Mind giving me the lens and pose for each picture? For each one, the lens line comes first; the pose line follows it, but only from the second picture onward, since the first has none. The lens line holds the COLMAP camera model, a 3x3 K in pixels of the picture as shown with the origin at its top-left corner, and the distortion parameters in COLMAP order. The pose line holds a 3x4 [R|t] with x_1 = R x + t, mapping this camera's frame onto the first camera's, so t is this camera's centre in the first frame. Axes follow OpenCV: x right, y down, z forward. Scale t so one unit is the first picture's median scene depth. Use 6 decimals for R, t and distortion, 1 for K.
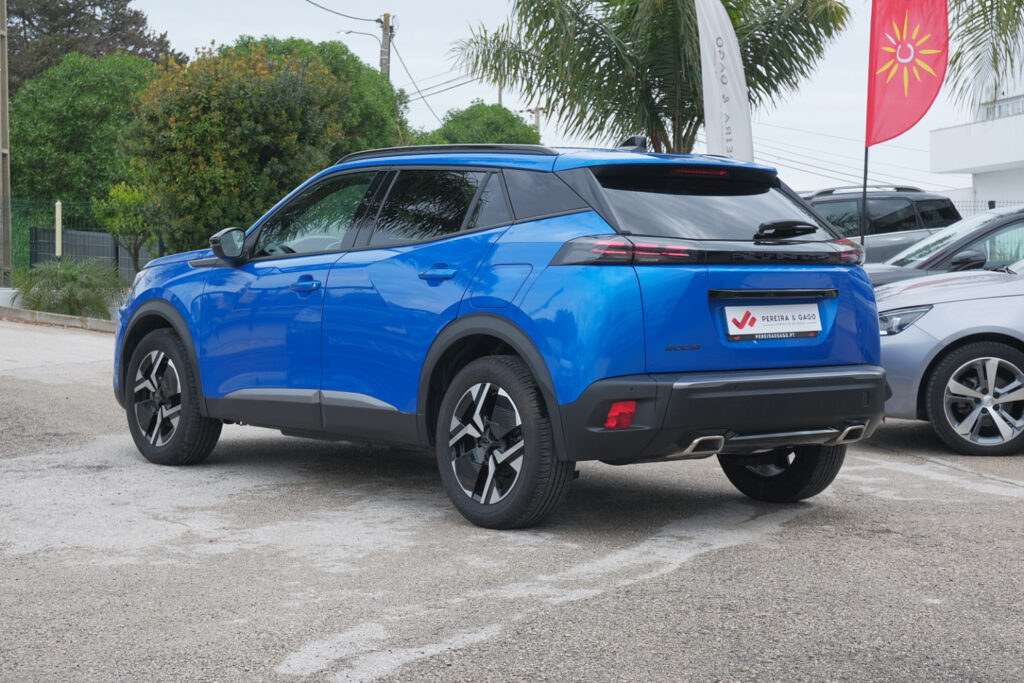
lens RADIAL K [[1931.2, 0, 512.0], [0, 1931.2, 341.5], [0, 0, 1]] dist [-0.054148, -0.053760]
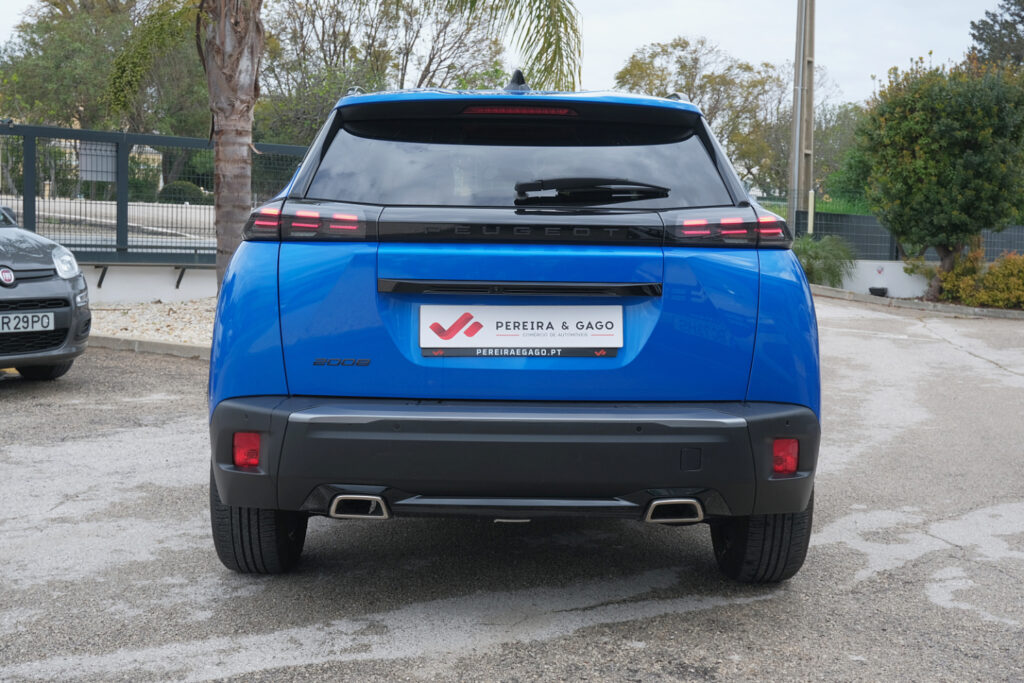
lens RADIAL K [[1320.5, 0, 512.0], [0, 1320.5, 341.5], [0, 0, 1]] dist [-0.024857, -0.084800]
pose [[0.798693, 0.057965, -0.598941, 0.134311], [-0.036445, 0.998182, 0.048004, -0.009328], [0.600634, -0.016512, 0.799353, 0.211066]]
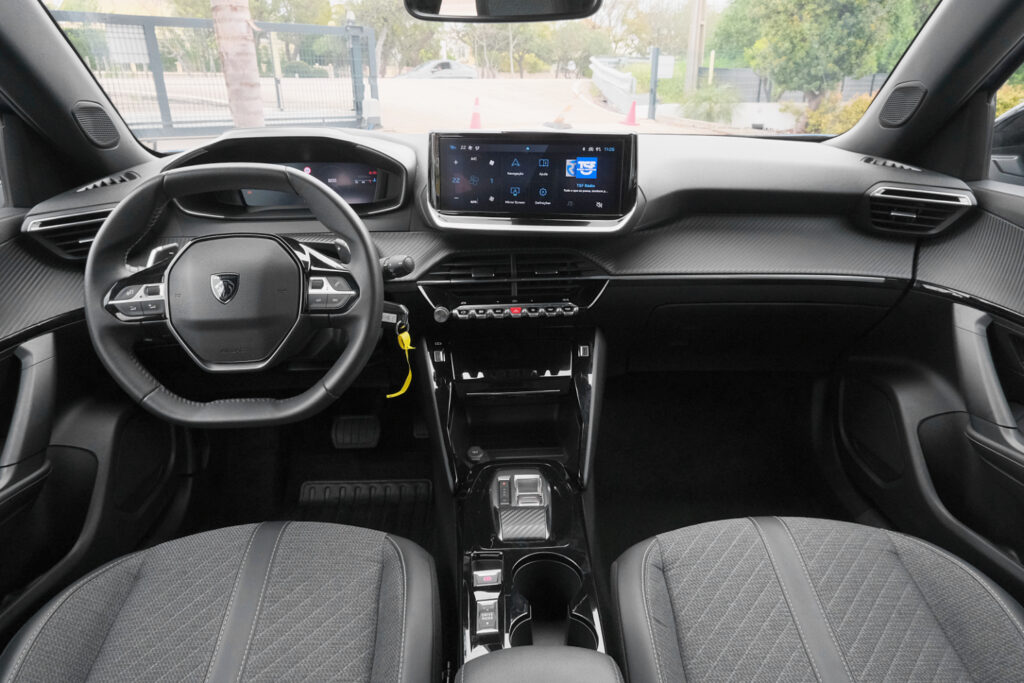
lens RADIAL K [[645.1, 0, 512.0], [0, 645.1, 341.5], [0, 0, 1]] dist [-0.007370, -0.003409]
pose [[0.808120, 0.202727, -0.553031, -0.006315], [-0.002643, 0.940143, 0.340769, -0.024668], [0.589012, -0.273921, 0.760285, 0.397824]]
